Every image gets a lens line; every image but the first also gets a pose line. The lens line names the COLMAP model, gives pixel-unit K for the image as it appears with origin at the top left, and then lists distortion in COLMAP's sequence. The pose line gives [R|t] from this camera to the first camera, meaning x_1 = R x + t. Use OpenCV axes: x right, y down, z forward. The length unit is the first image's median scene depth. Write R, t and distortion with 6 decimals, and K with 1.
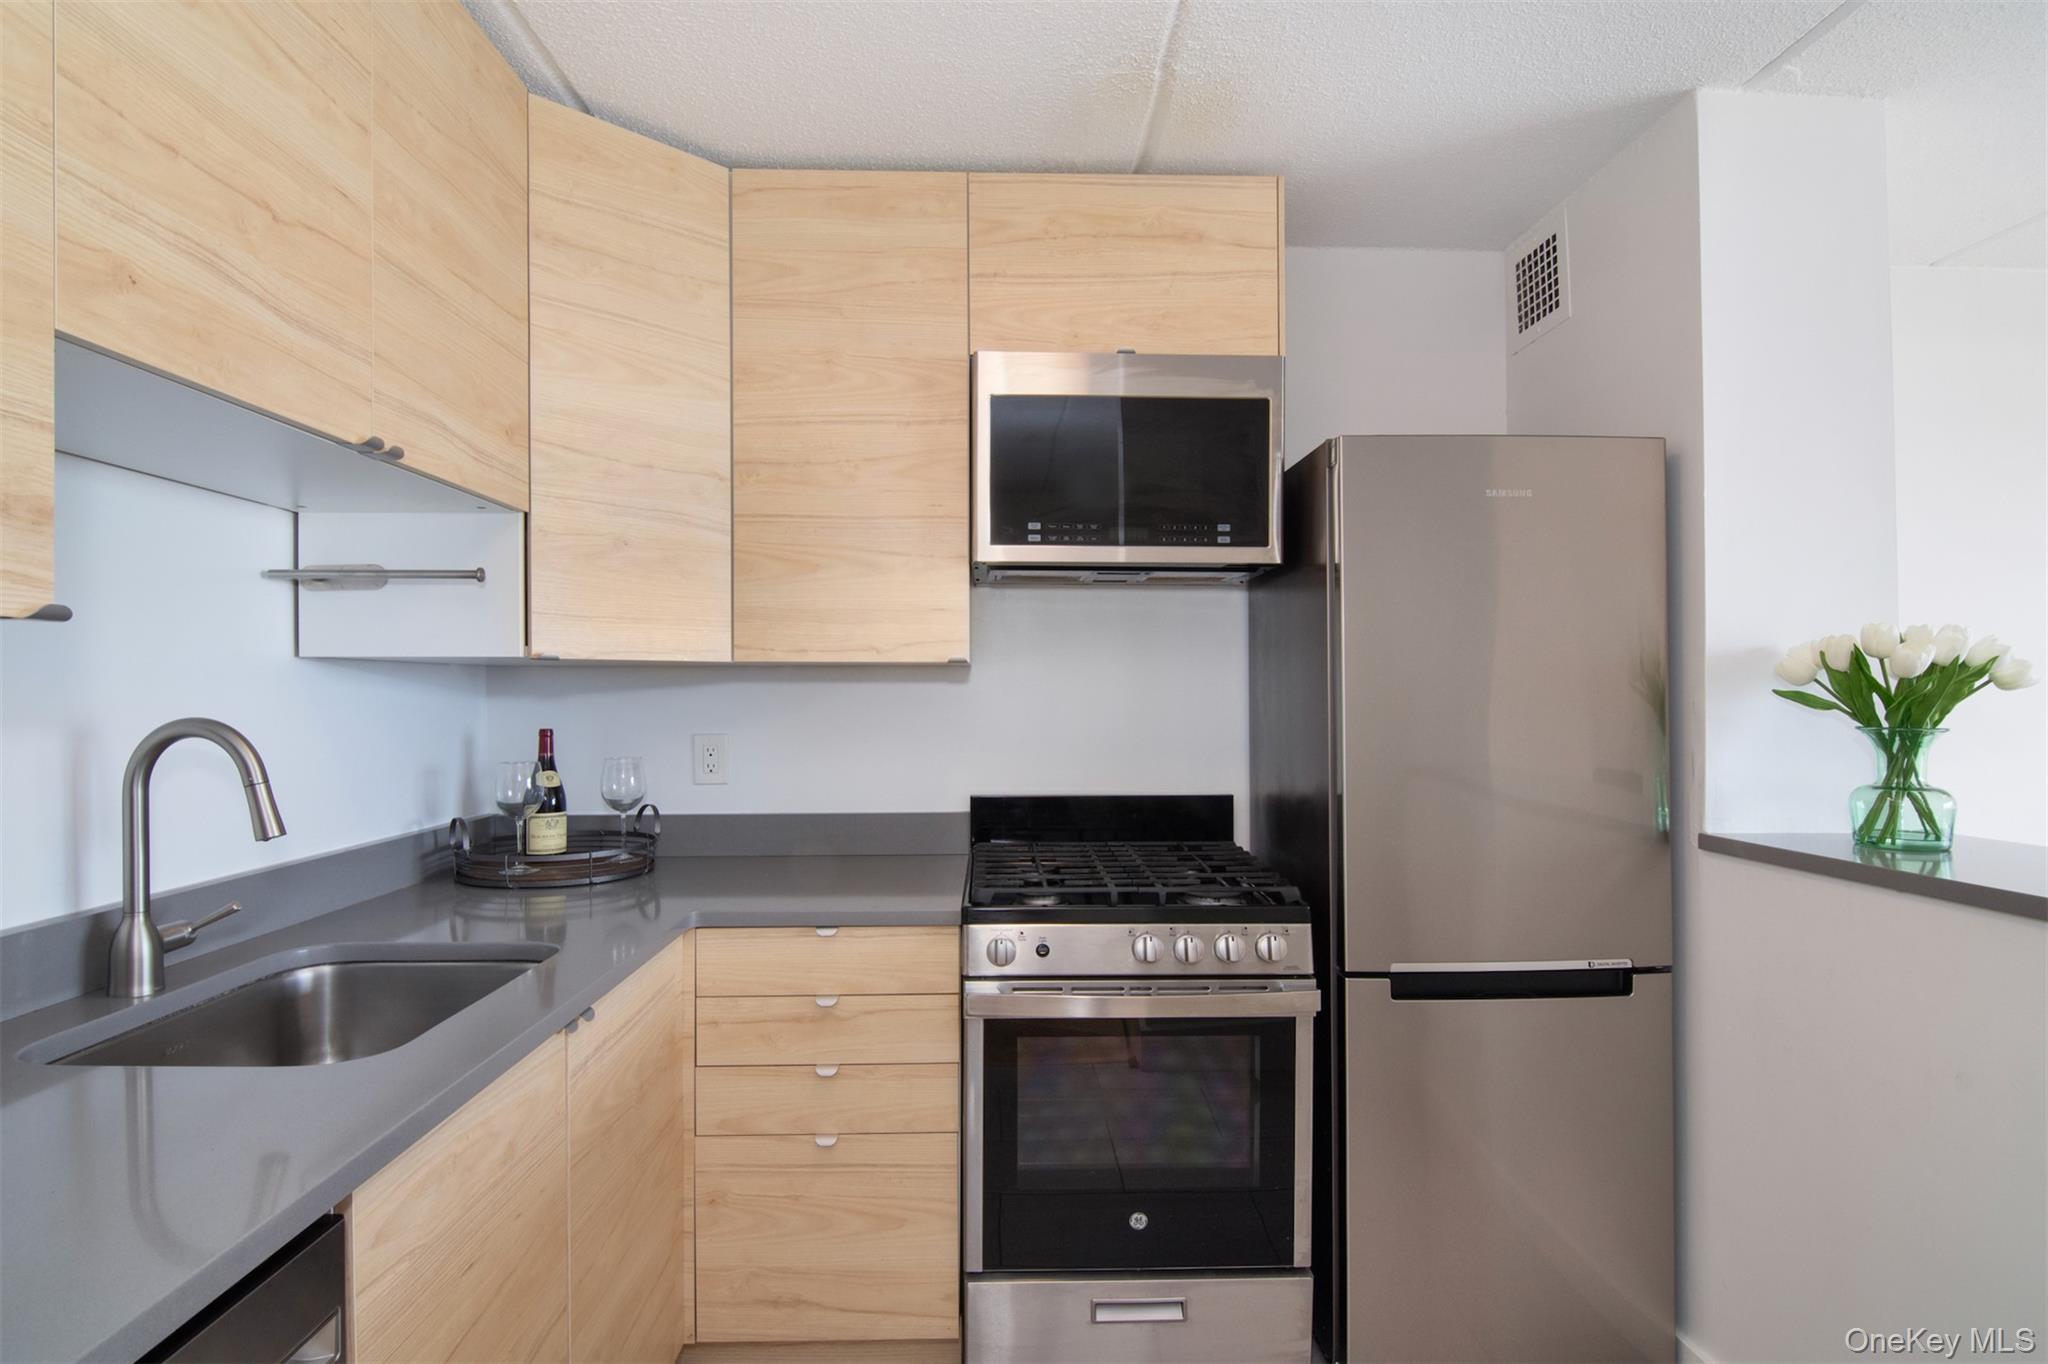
lens RADIAL K [[1039.4, 0, 1005.3], [0, 1039.4, 690.9], [0, 0, 1]] dist [-0.005594, -0.019196]
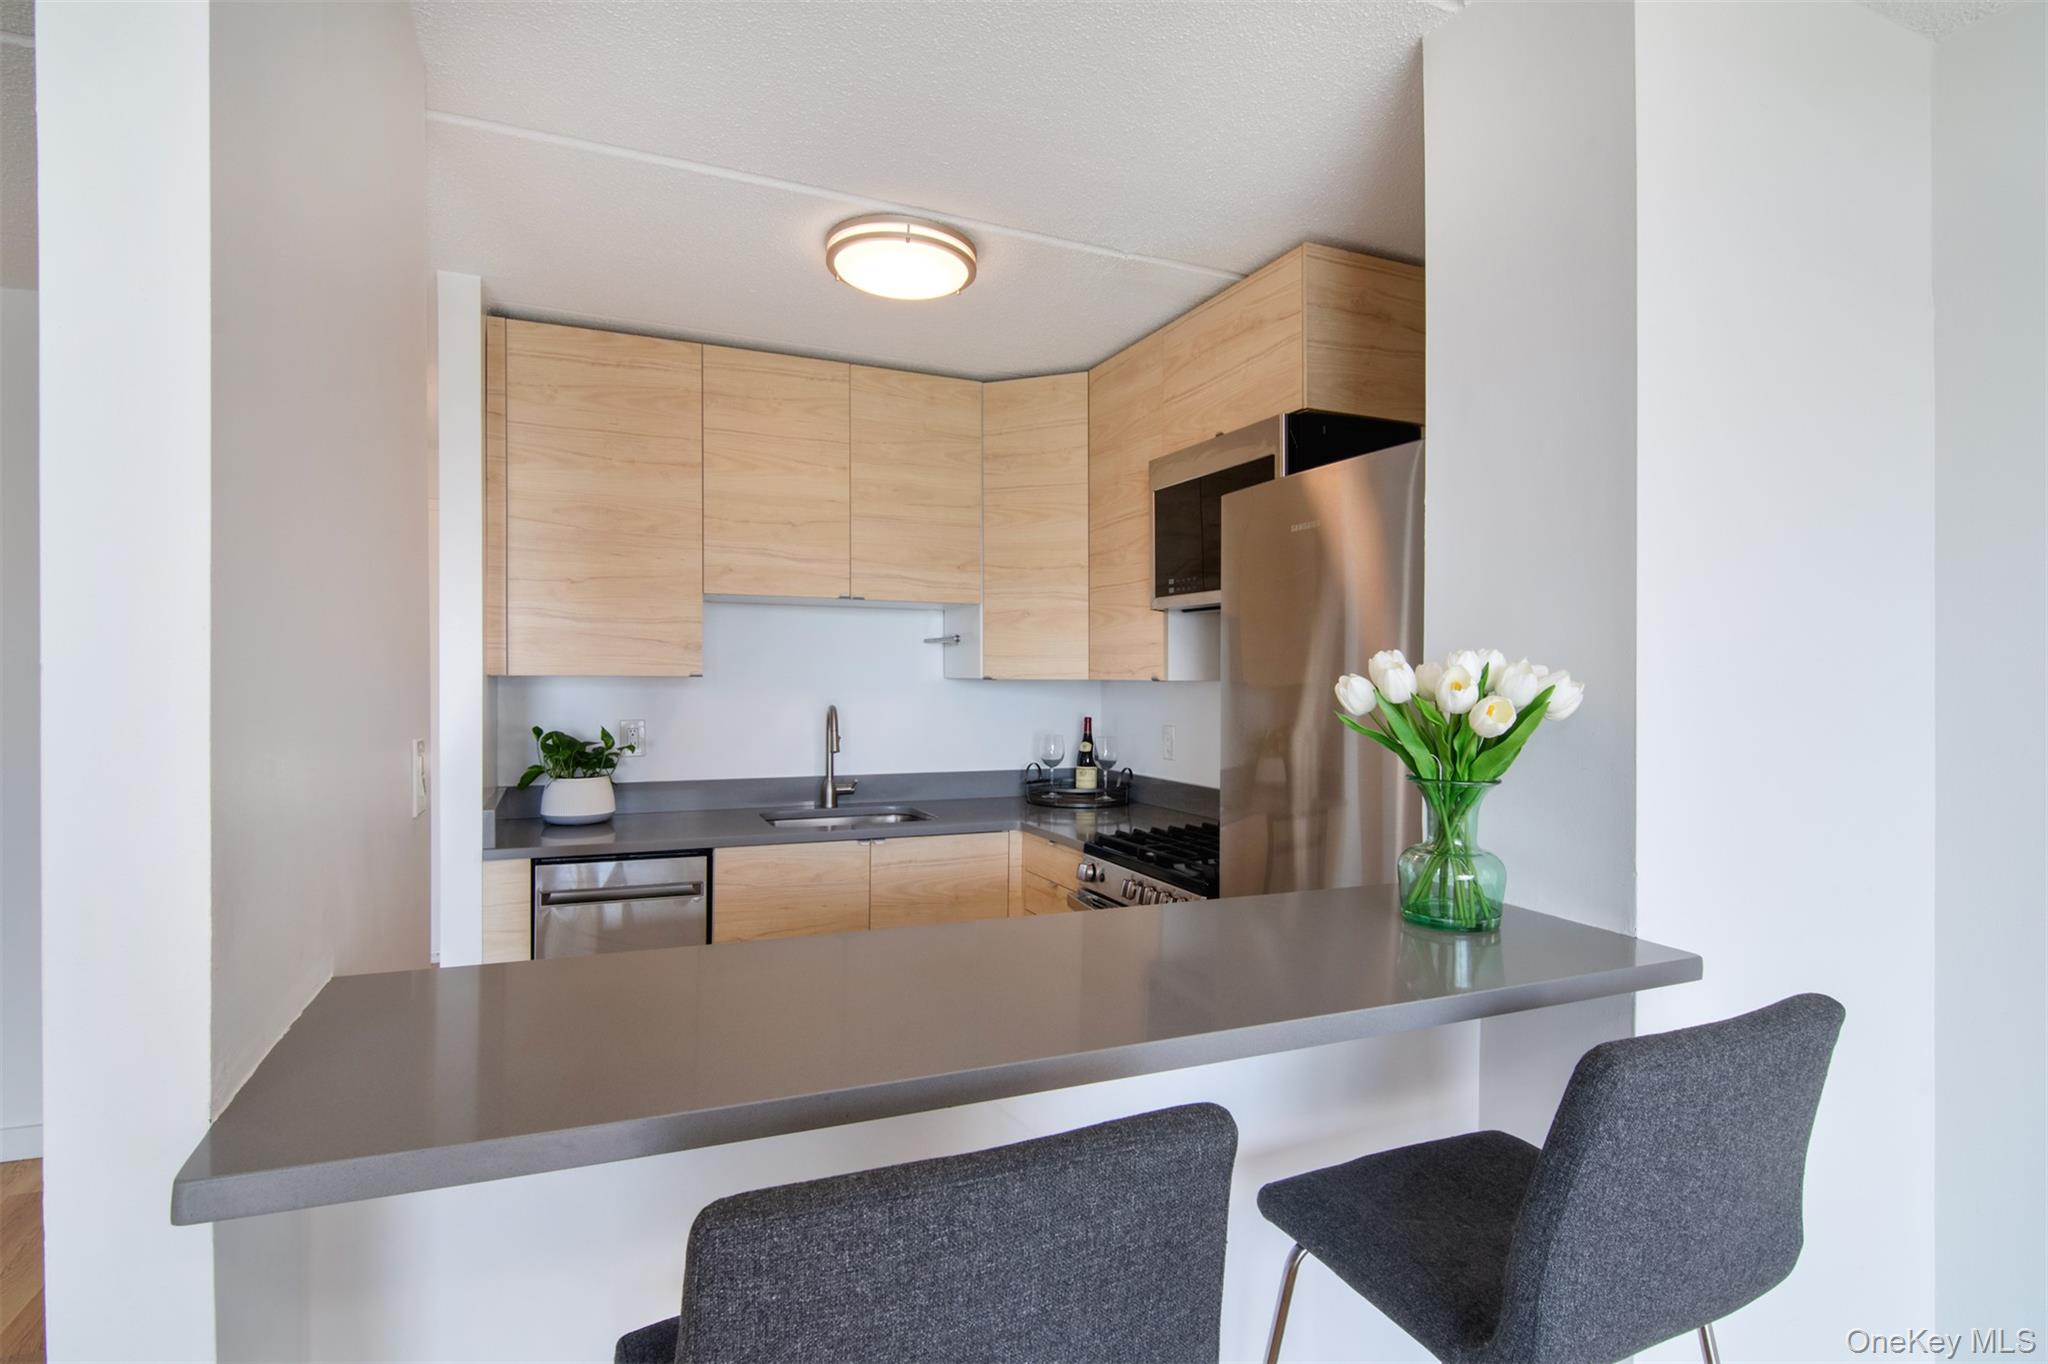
lens RADIAL K [[1039.4, 0, 1005.3], [0, 1039.4, 690.9], [0, 0, 1]] dist [-0.005594, -0.019196]
pose [[0.355137, 0.016281, -0.934673, 1.281046], [-0.002538, 0.999861, 0.016452, -0.039058], [0.934811, -0.003471, 0.355129, 0.327634]]
